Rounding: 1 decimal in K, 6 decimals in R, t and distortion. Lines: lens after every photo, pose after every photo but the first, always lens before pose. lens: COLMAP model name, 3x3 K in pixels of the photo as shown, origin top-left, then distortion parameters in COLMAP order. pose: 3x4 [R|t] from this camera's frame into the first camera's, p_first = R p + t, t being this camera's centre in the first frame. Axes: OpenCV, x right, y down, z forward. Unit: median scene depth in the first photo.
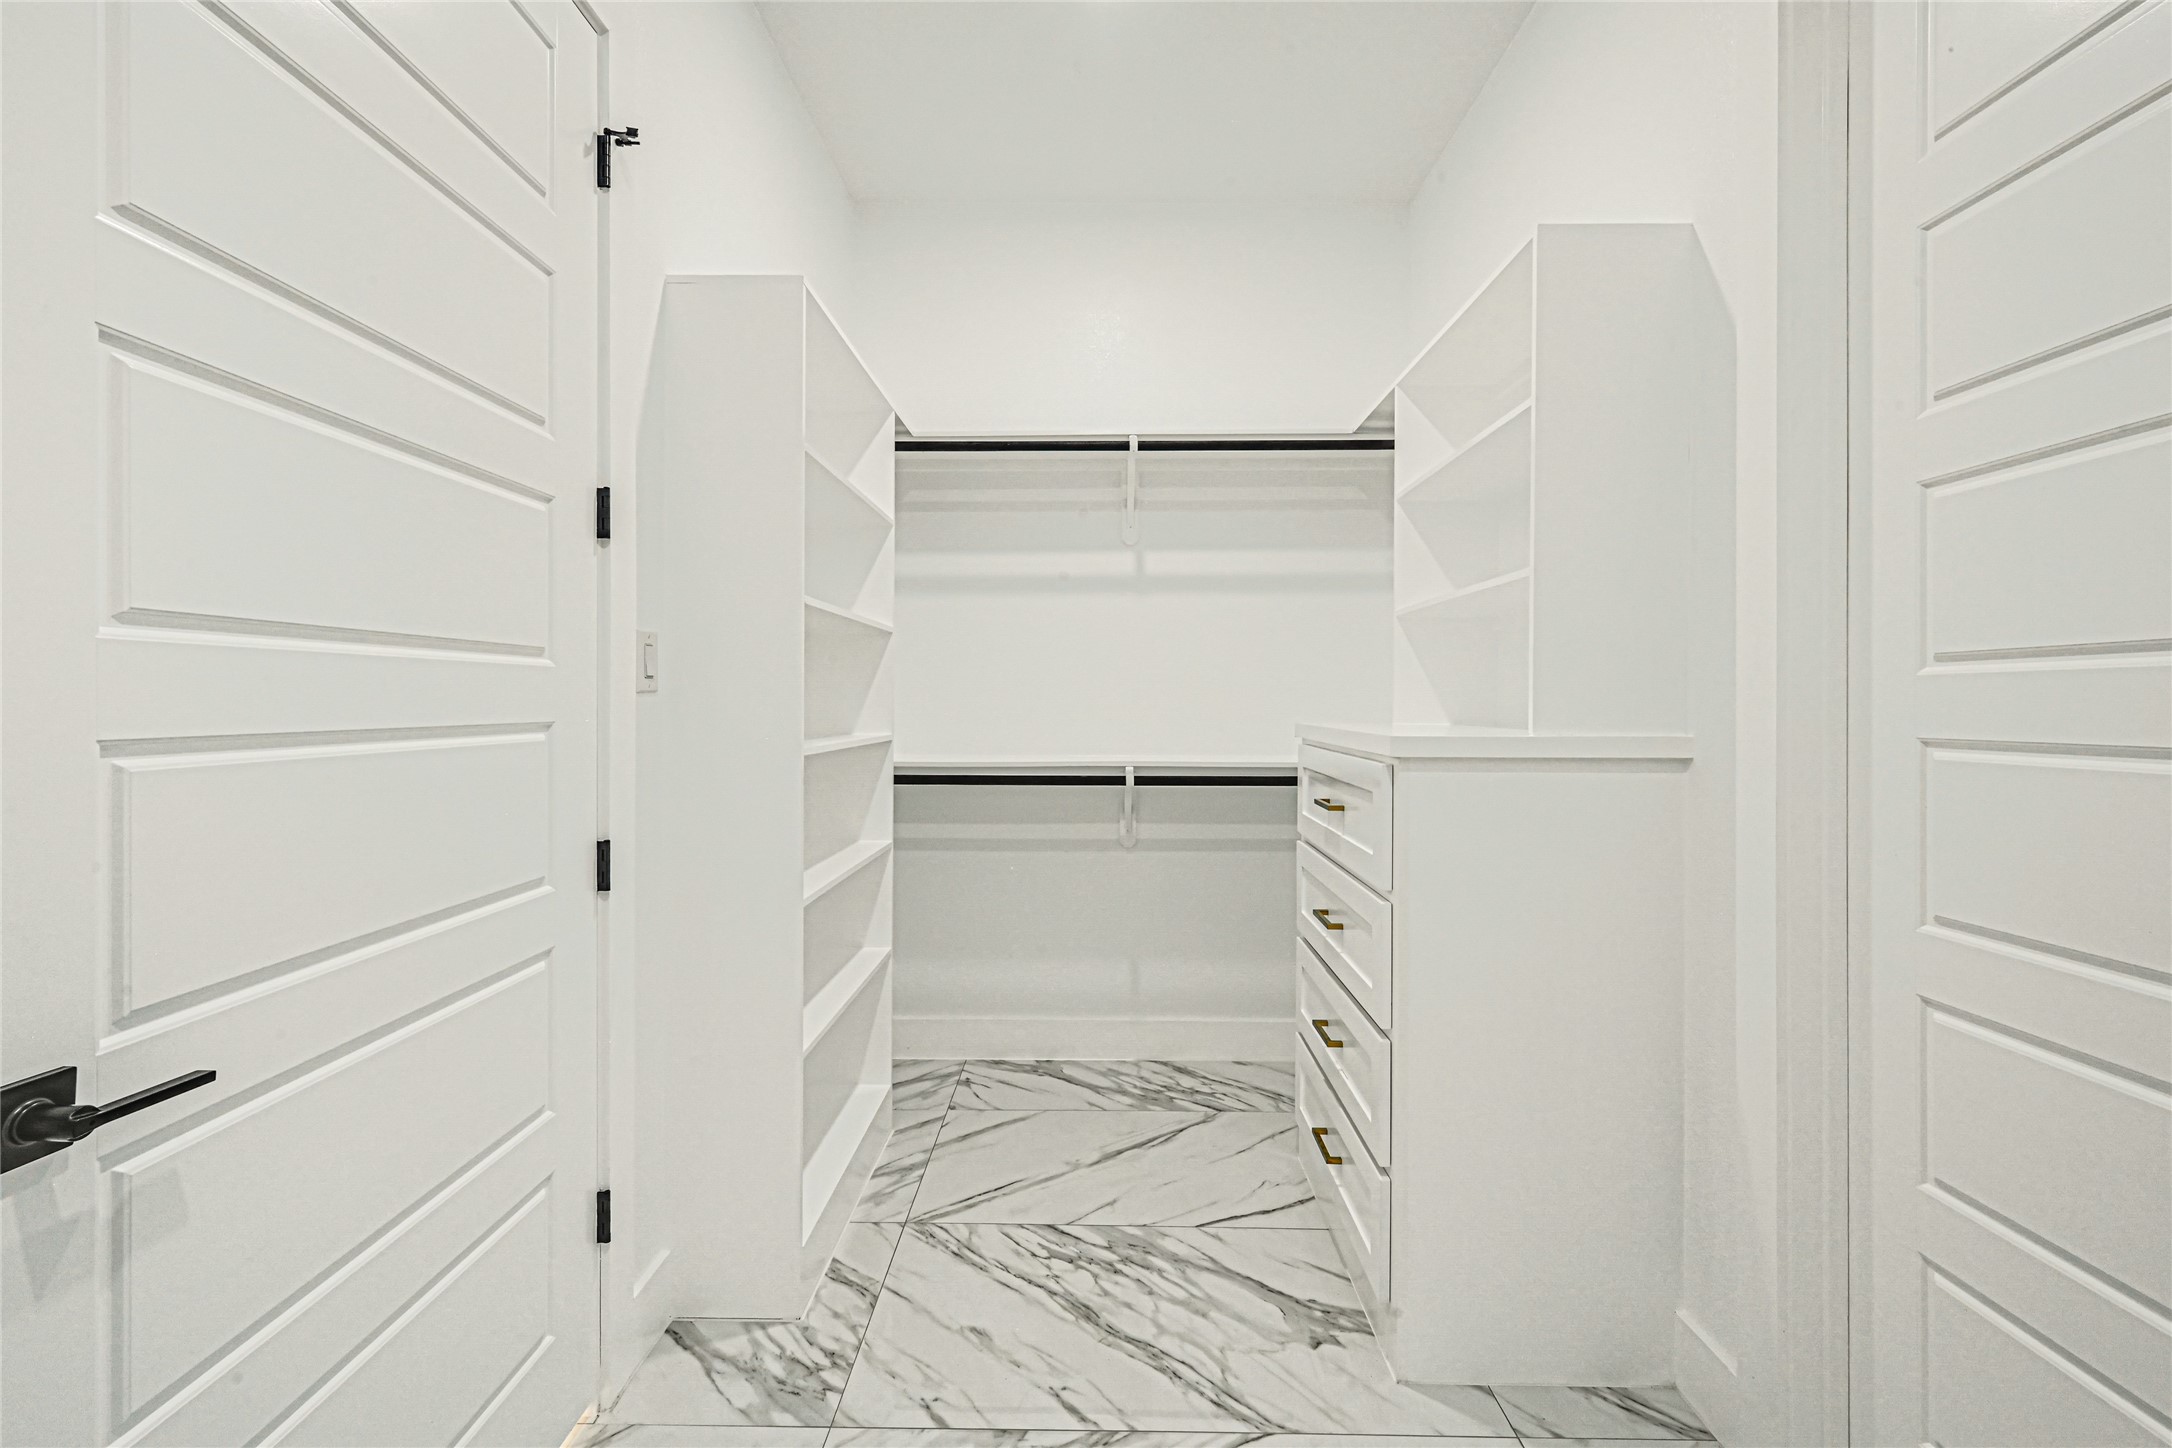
lens RADIAL K [[877.5, 0, 1090.6], [0, 877.5, 725.4], [0, 0, 1]] dist [-0.001921, 0.000015]
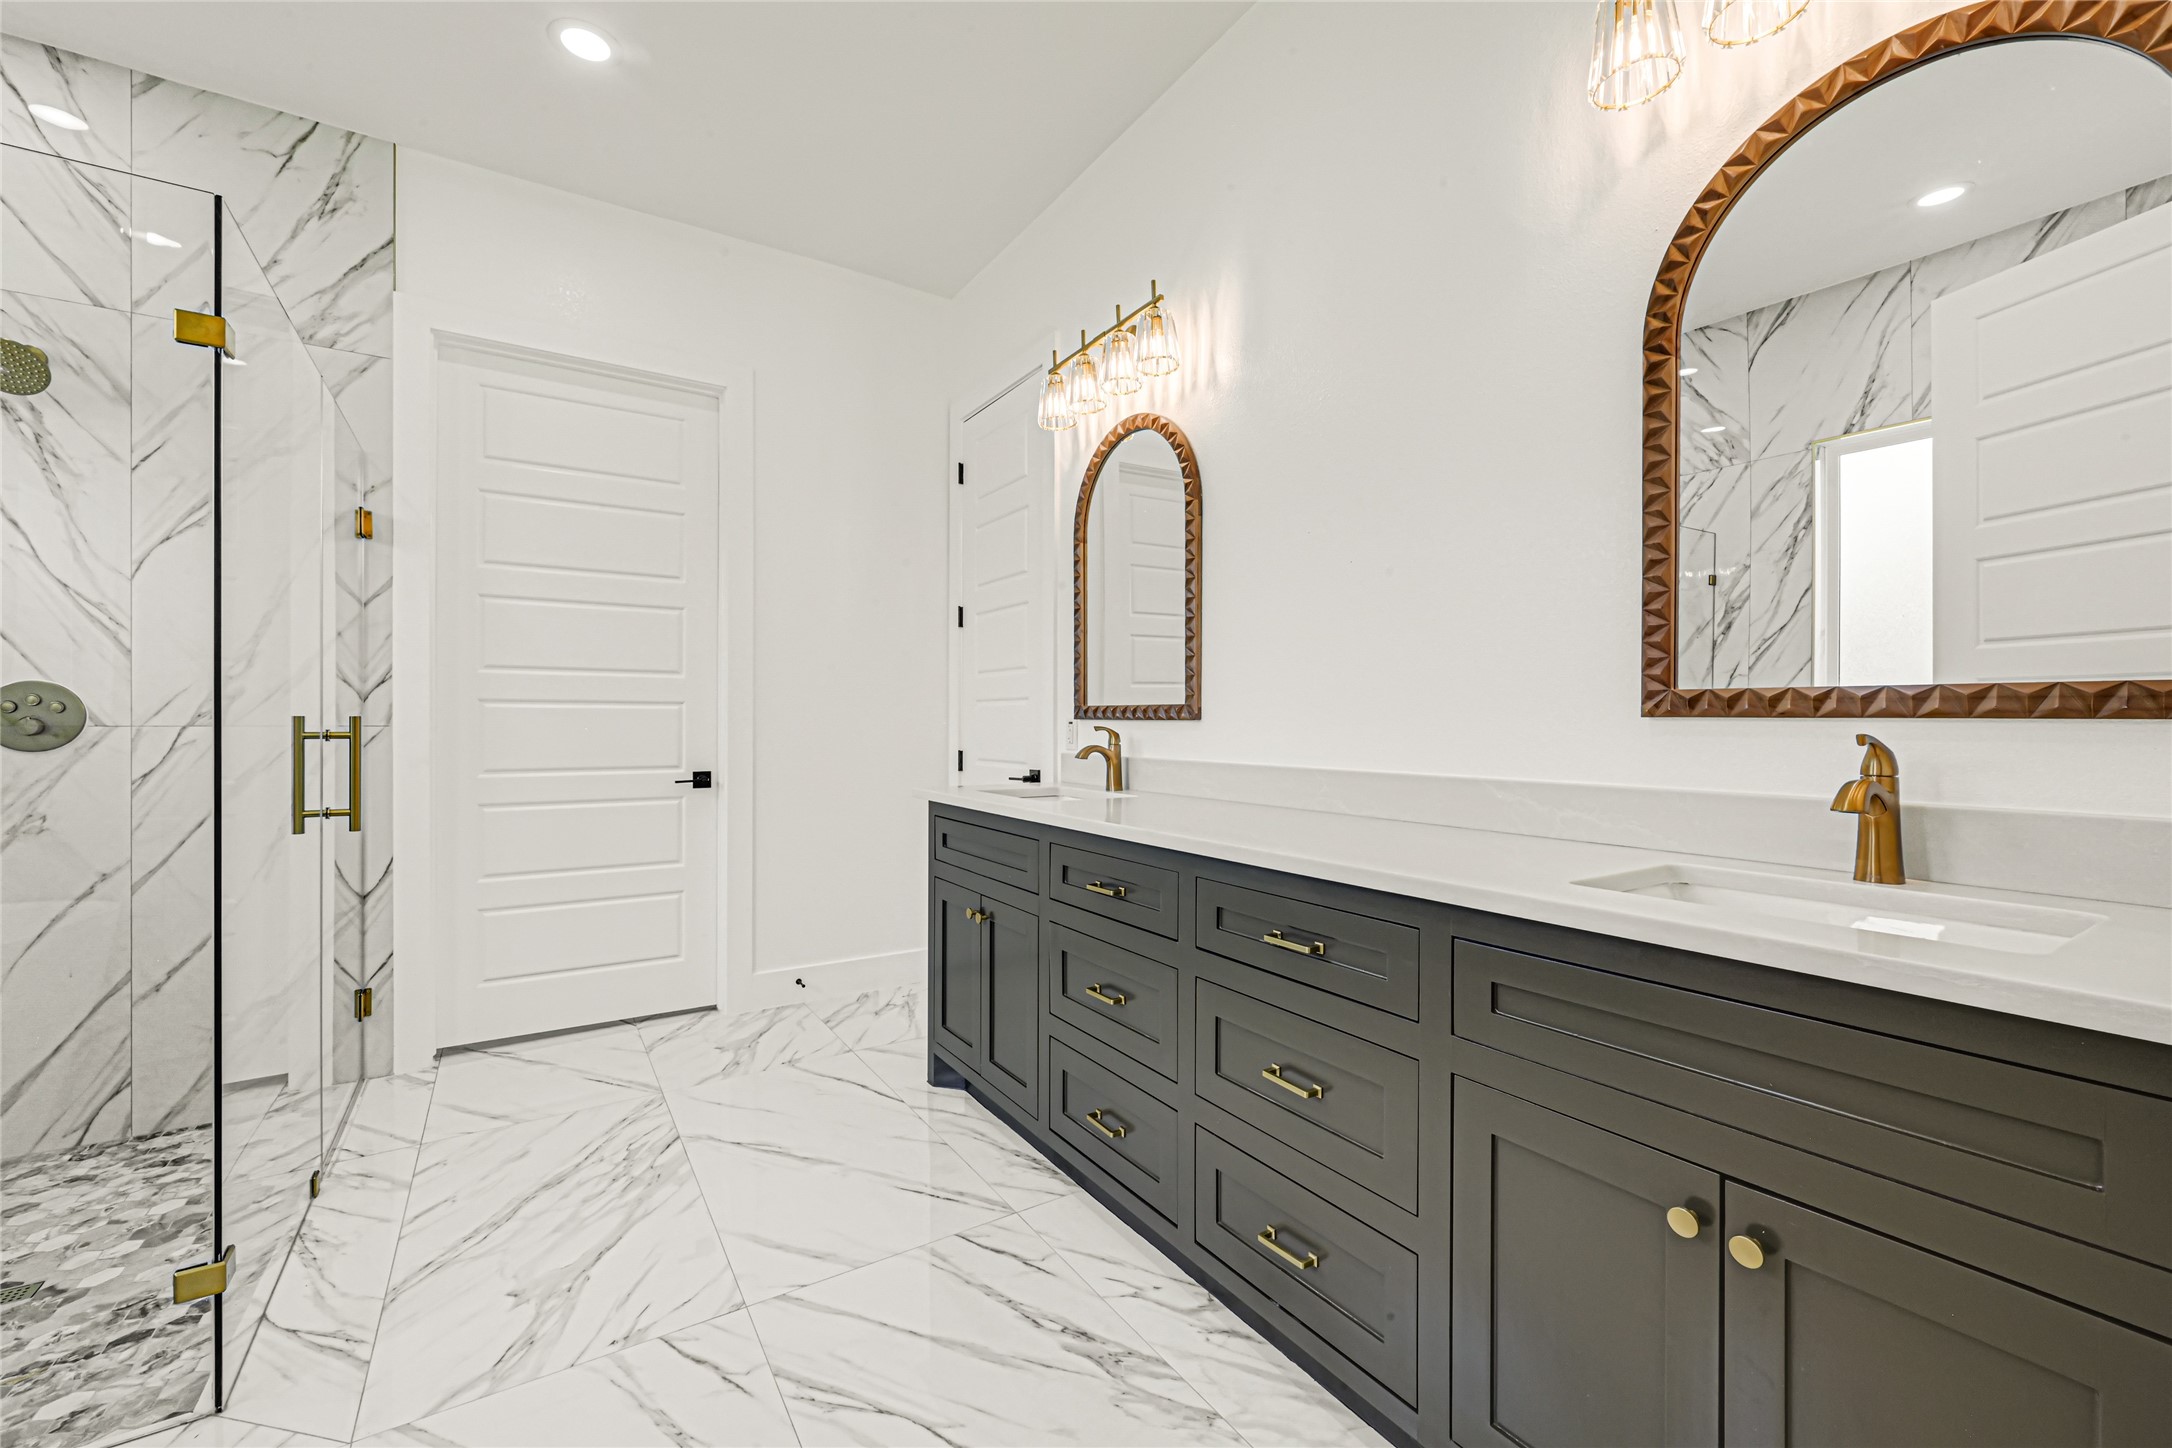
lens RADIAL K [[877.5, 0, 1090.6], [0, 877.5, 725.4], [0, 0, 1]] dist [-0.001921, 0.000015]
pose [[-0.557538, -0.003562, 0.830144, -0.814506], [0.020522, 0.999626, 0.018072, 0.012202], [-0.829898, 0.027112, -0.557256, 1.121226]]
